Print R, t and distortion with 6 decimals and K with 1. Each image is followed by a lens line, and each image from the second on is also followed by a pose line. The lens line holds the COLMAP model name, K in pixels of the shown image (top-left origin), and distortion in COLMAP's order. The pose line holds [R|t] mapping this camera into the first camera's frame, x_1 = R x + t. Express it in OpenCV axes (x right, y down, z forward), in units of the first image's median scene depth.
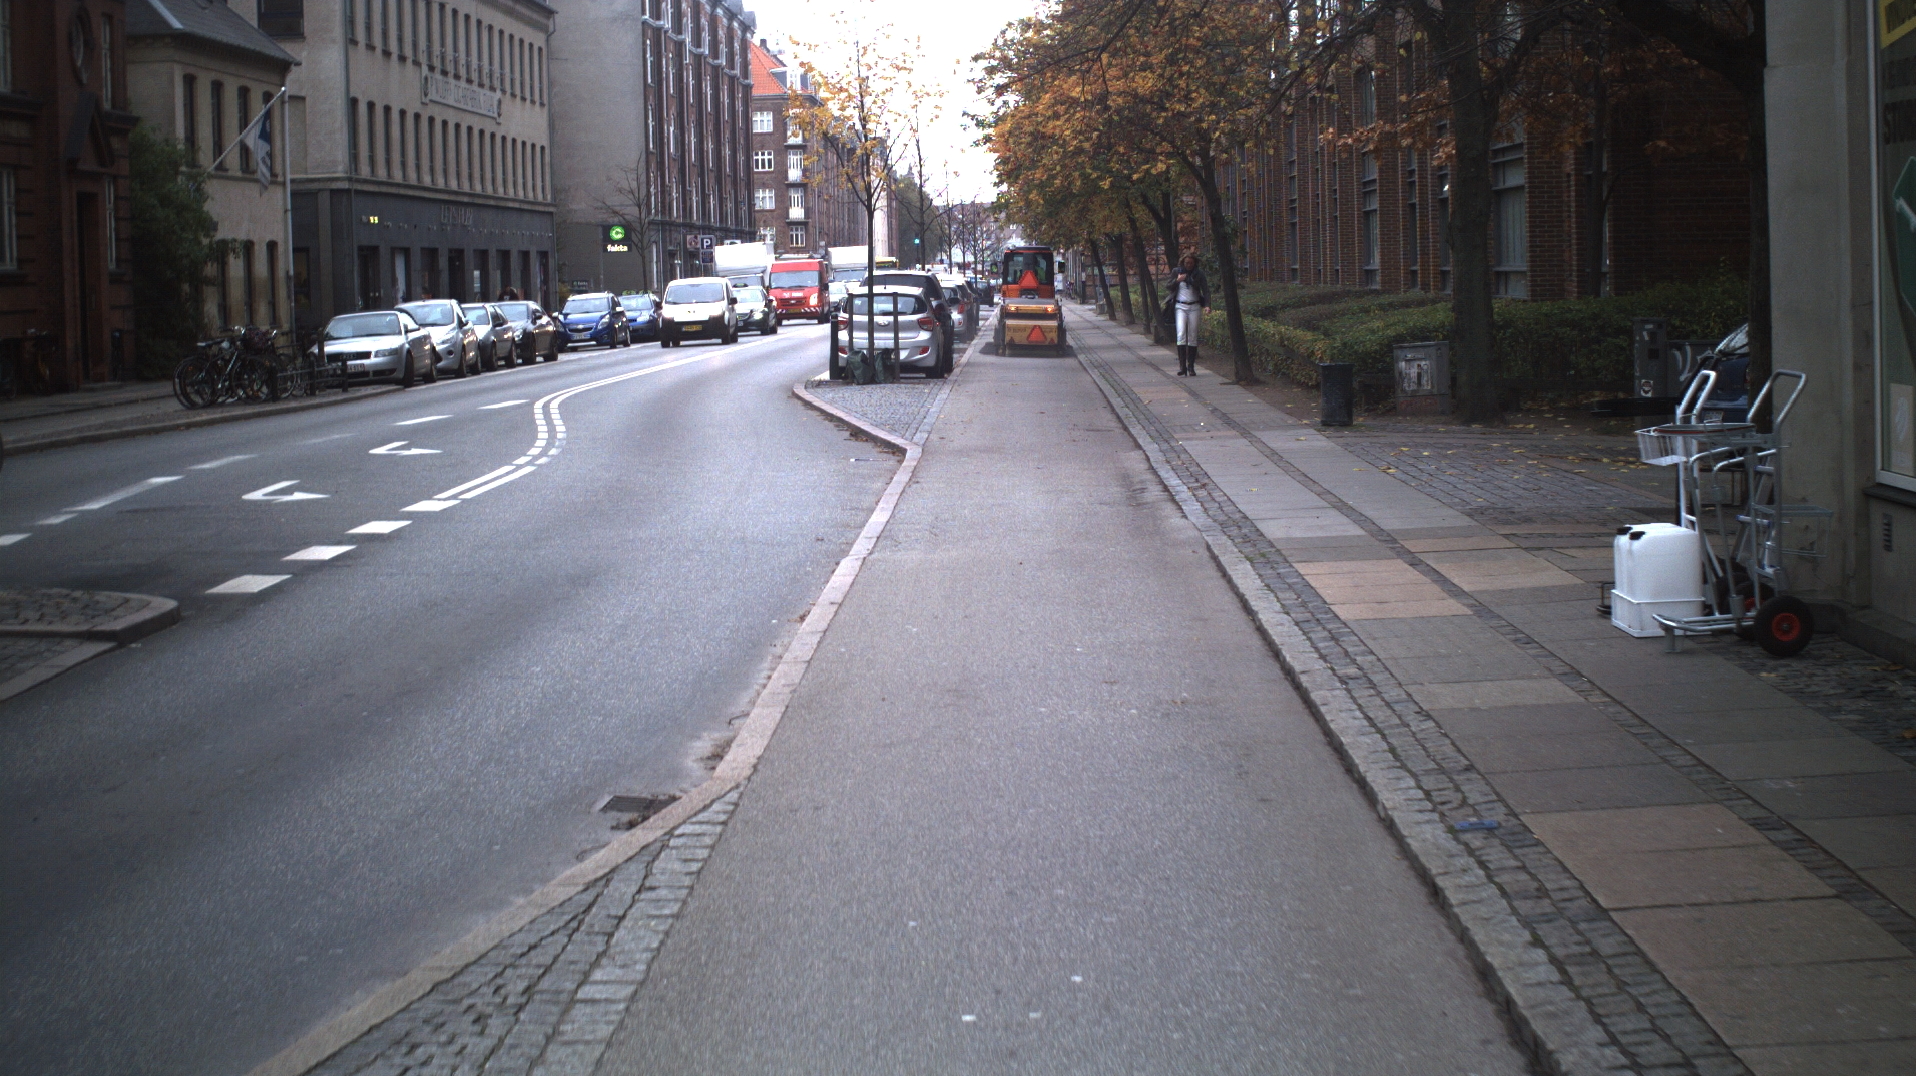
lens RADIAL K [[3434.2, 0, 958.0], [0, 3434.2, 538.0], [0, 0, 1]] dist [-0.264845, 0.273158]
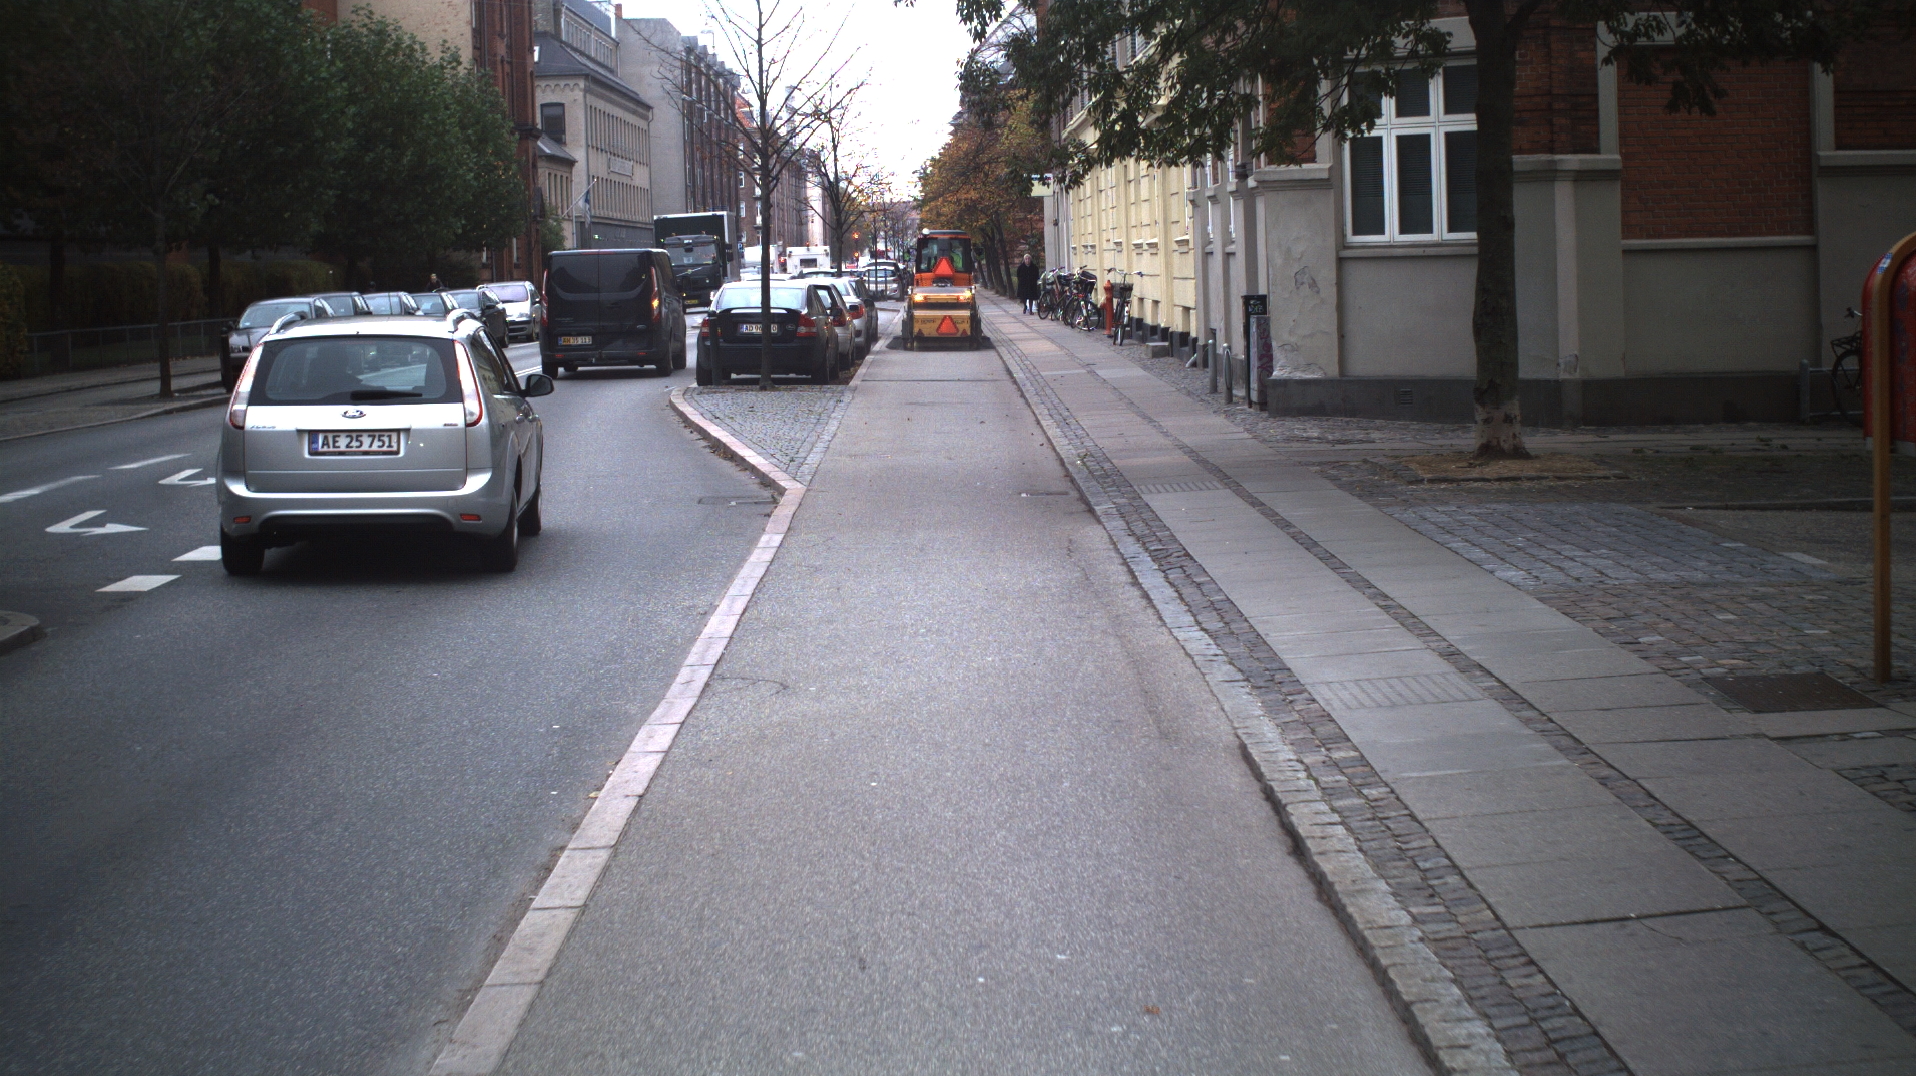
lens RADIAL K [[3434.2, 0, 958.0], [0, 3434.2, 538.0], [0, 0, 1]] dist [-0.264845, 0.273158]
pose [[0.999672, -0.009405, 0.023818, -0.016129], [0.009364, 0.999954, 0.001844, 0.078523], [-0.023834, -0.001620, 0.999715, -0.978168]]
